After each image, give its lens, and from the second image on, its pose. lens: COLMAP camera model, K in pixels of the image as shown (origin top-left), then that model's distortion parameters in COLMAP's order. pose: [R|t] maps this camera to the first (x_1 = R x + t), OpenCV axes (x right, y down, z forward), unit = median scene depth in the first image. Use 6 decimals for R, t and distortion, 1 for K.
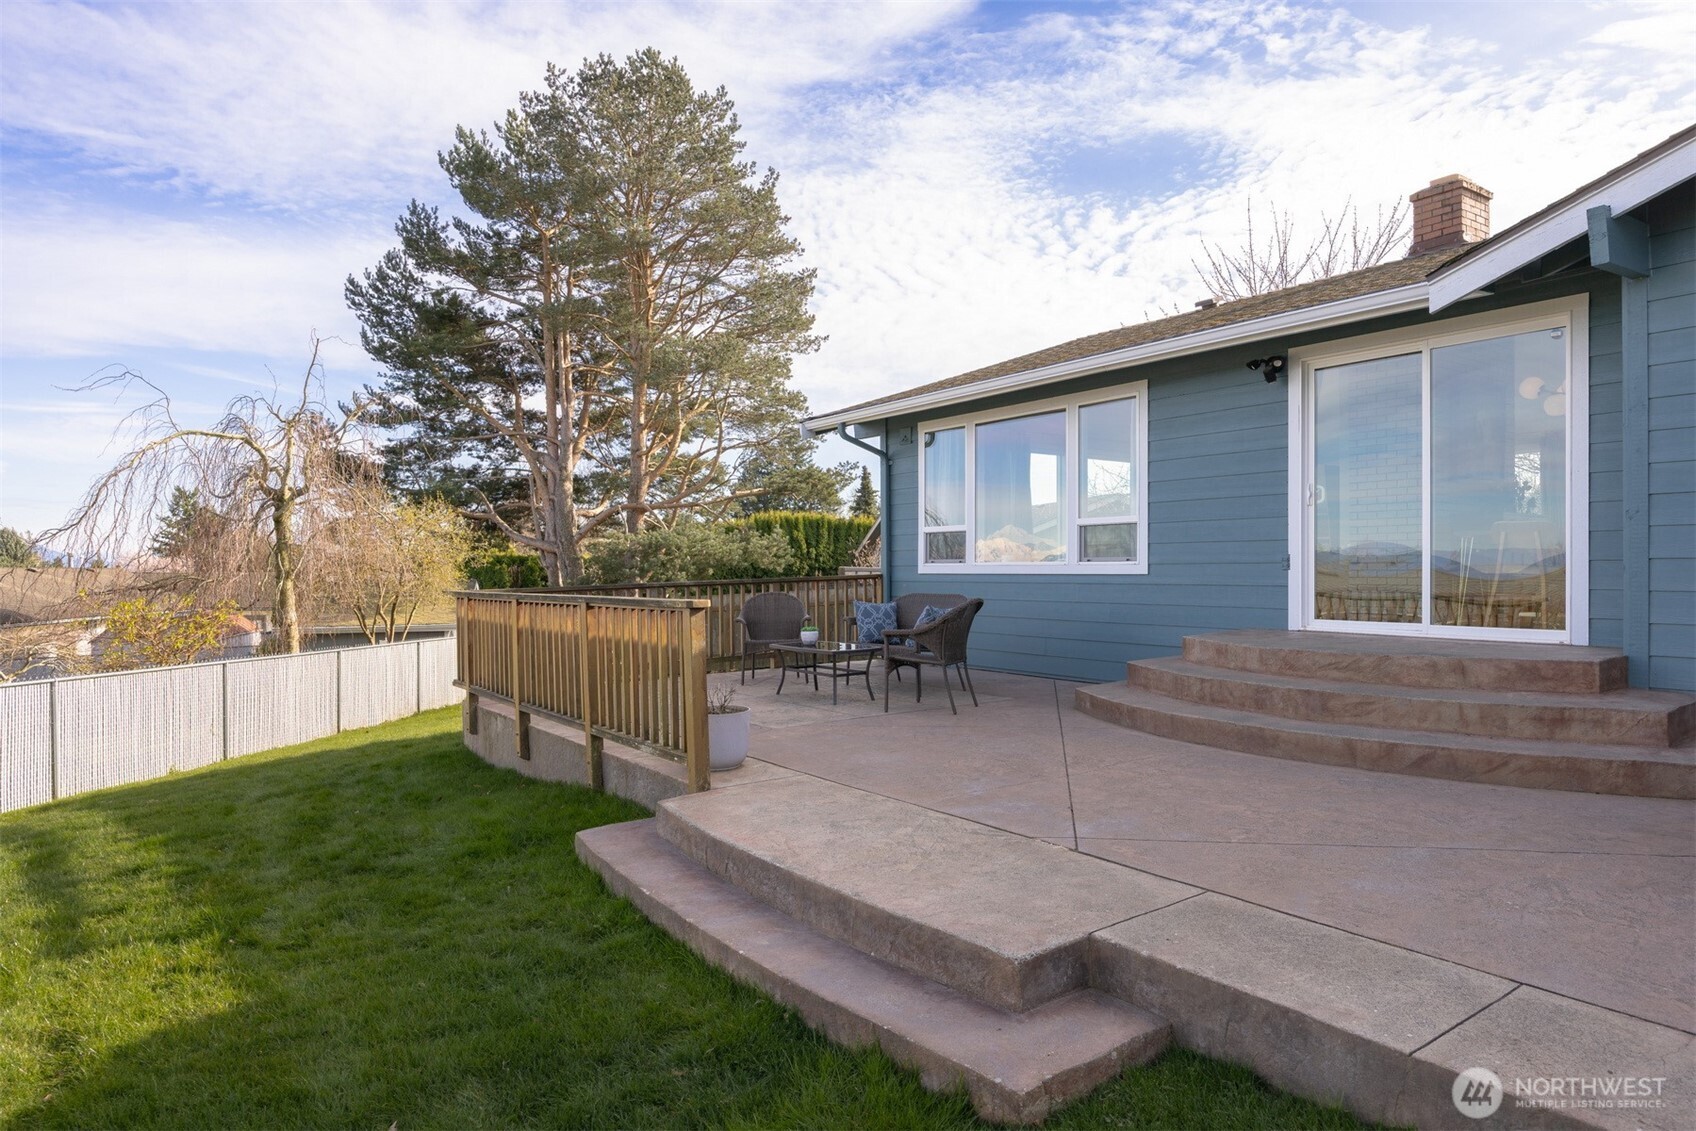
lens RADIAL K [[1027.9, 0, 847.3], [0, 1027.9, 579.2], [0, 0, 1]] dist [0.000415, -0.002281]
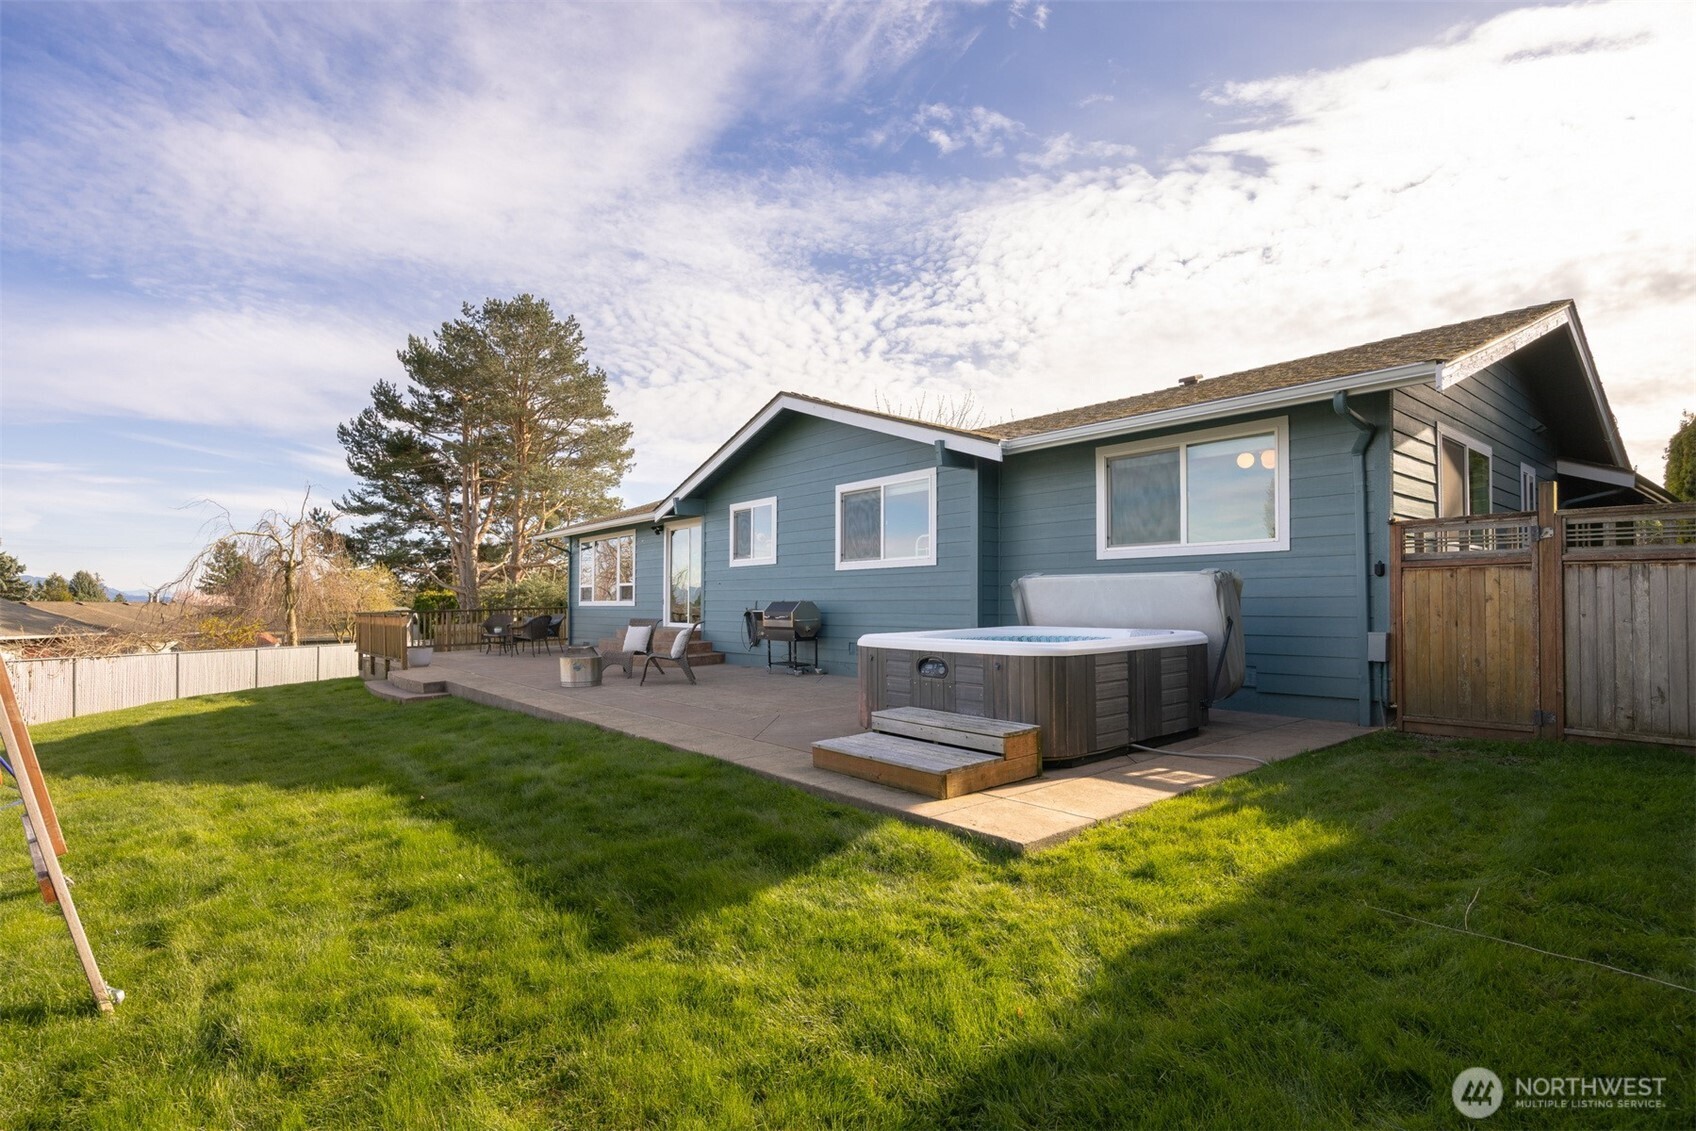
lens RADIAL K [[818.3, 0, 830.0], [0, 818.3, 590.4], [0, 0, 1]] dist [-0.018049, 0.000042]
pose [[0.997546, 0.002210, 0.069973, 0.198414], [-0.000288, 0.999622, -0.027475, 0.004188], [-0.070007, 0.027388, 0.997170, -0.327918]]
